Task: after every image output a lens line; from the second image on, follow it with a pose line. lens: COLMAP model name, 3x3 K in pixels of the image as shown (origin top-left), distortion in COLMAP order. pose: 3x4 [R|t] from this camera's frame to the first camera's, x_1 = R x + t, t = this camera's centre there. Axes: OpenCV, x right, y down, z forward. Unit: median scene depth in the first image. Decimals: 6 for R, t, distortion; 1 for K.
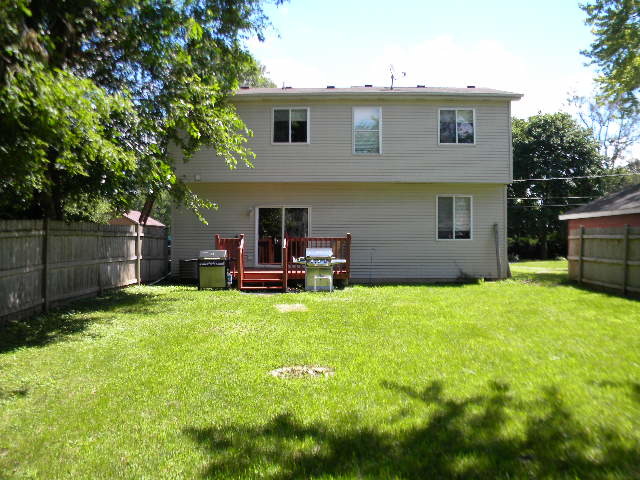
lens RADIAL K [[541.2, 0, 320.0], [0, 541.2, 240.0], [0, 0, 1]] dist [-0.195159, 0.190163]
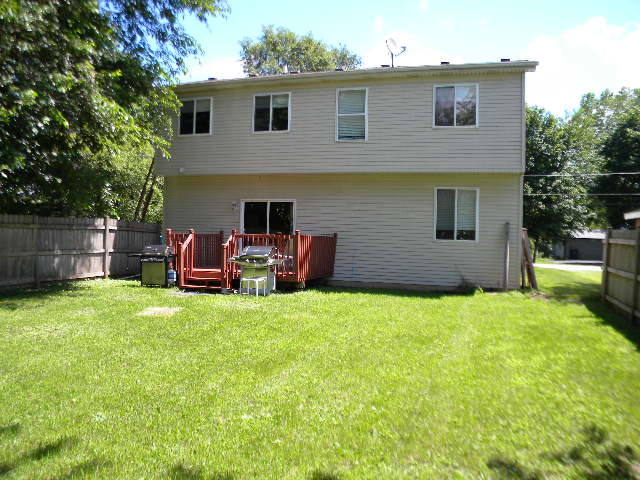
lens RADIAL K [[541.2, 0, 320.0], [0, 541.2, 240.0], [0, 0, 1]] dist [-0.195159, 0.190163]
pose [[0.963374, 0.023644, -0.267118, 0.276922], [-0.022044, 0.999717, 0.008990, -0.004551], [0.267255, -0.002772, 0.963622, 0.135451]]
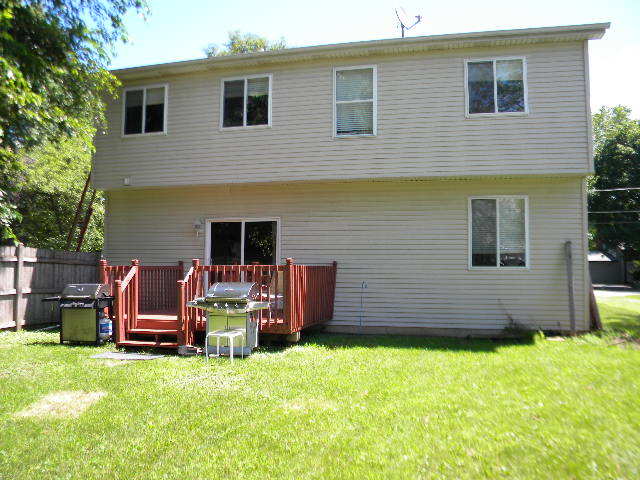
lens RADIAL K [[541.2, 0, 320.0], [0, 541.2, 240.0], [0, 0, 1]] dist [-0.195159, 0.190163]
pose [[0.977505, -0.008817, -0.210726, 0.182102], [-0.000757, 0.998973, -0.045310, -0.004792], [0.210909, 0.044450, 0.976495, 0.357468]]
